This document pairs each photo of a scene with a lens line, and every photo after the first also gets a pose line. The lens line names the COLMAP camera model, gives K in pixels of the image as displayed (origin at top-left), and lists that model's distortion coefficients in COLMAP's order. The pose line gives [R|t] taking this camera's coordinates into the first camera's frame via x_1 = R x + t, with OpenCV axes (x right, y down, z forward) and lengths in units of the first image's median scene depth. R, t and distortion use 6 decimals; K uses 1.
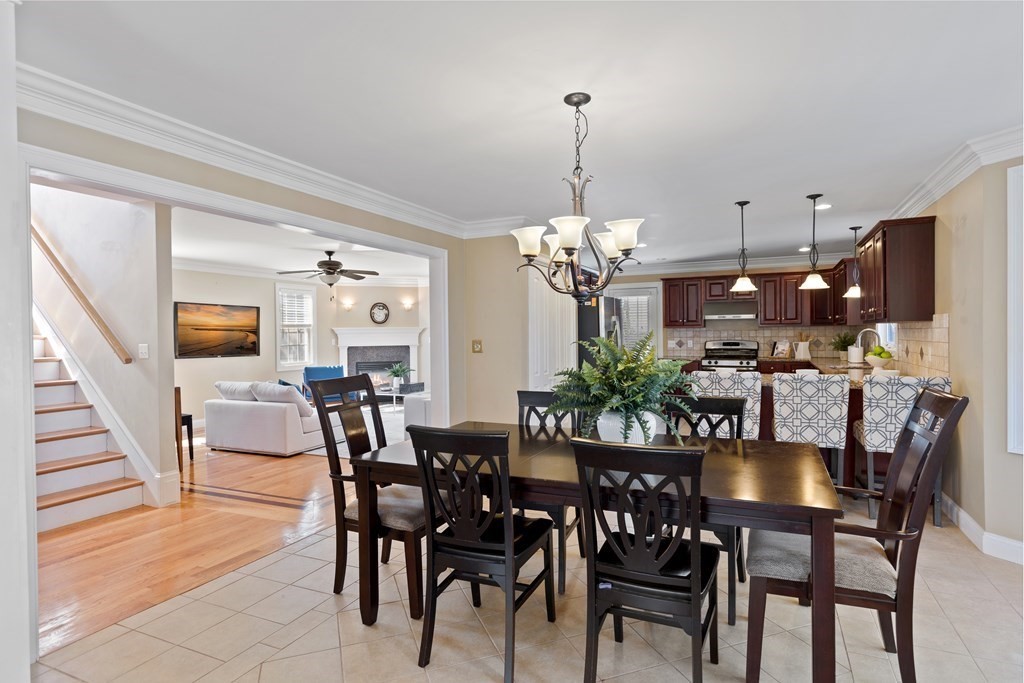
lens RADIAL K [[550.8, 0, 512.0], [0, 550.8, 341.5], [0, 0, 1]] dist [0.001648, -0.000664]
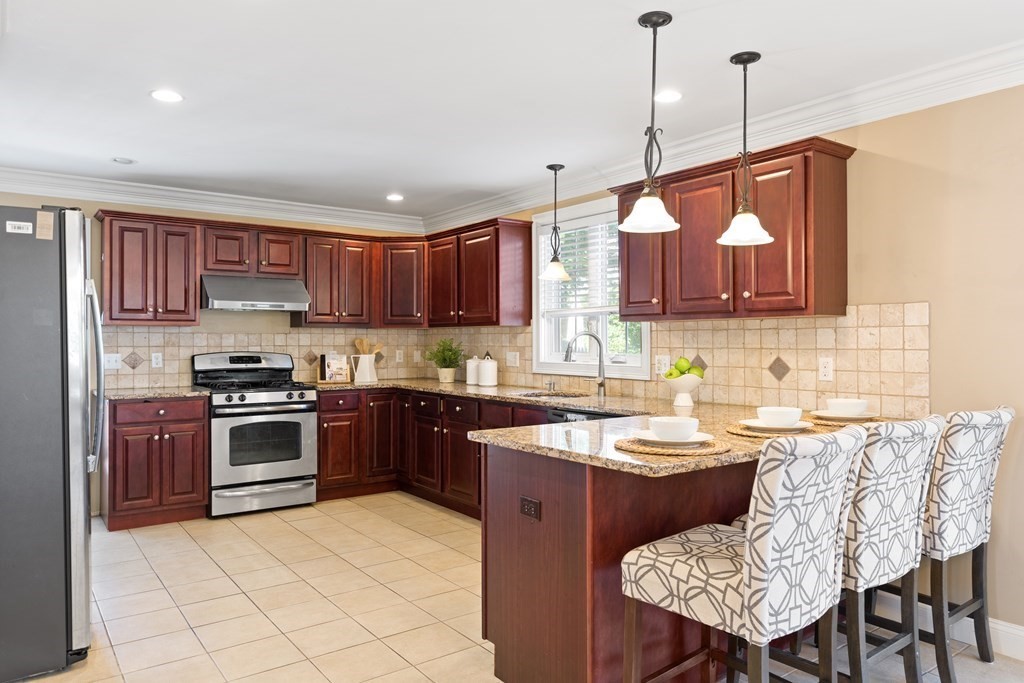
lens RADIAL K [[692.1, 0, 512.0], [0, 692.1, 341.5], [0, 0, 1]] dist [0.003746, 0.001612]
pose [[0.475762, 0.011793, 0.879495, -0.068076], [0.008392, 0.999804, -0.017945, 0.001706], [-0.879534, 0.015918, 0.475569, 0.600614]]
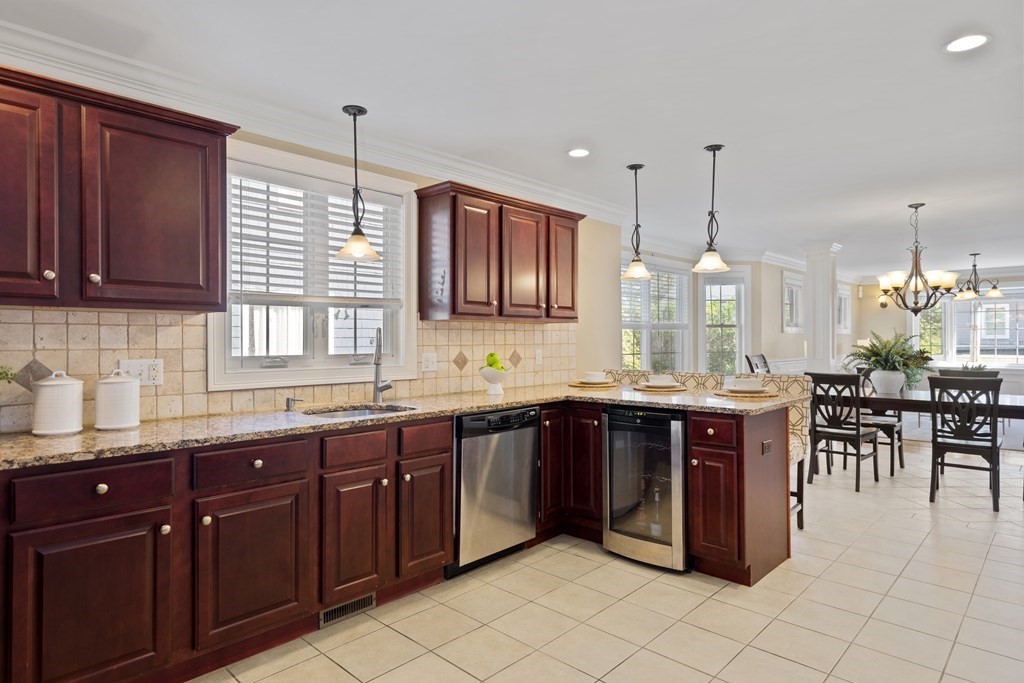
lens RADIAL K [[585.9, 0, 512.0], [0, 585.9, 341.5], [0, 0, 1]] dist [-0.000009, 0.000509]
pose [[-0.948605, 0.007301, 0.316379, 0.304708], [0.014151, 0.999712, 0.019358, -0.016161], [-0.316146, 0.022840, -0.948435, 1.277903]]
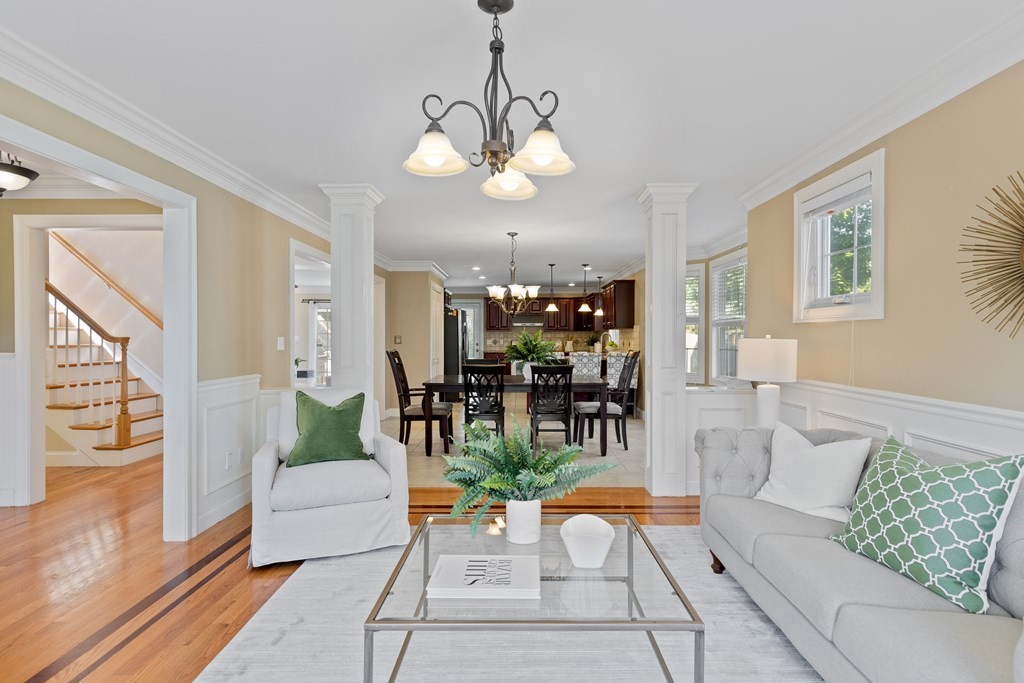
lens RADIAL K [[533.4, 0, 512.0], [0, 533.4, 341.5], [0, 0, 1]] dist [0.005370, -0.000576]
pose [[0.912875, 0.008556, 0.408150, -0.314366], [-0.005093, 0.999941, -0.009572, 0.021607], [-0.408208, 0.006659, 0.912864, -0.428041]]
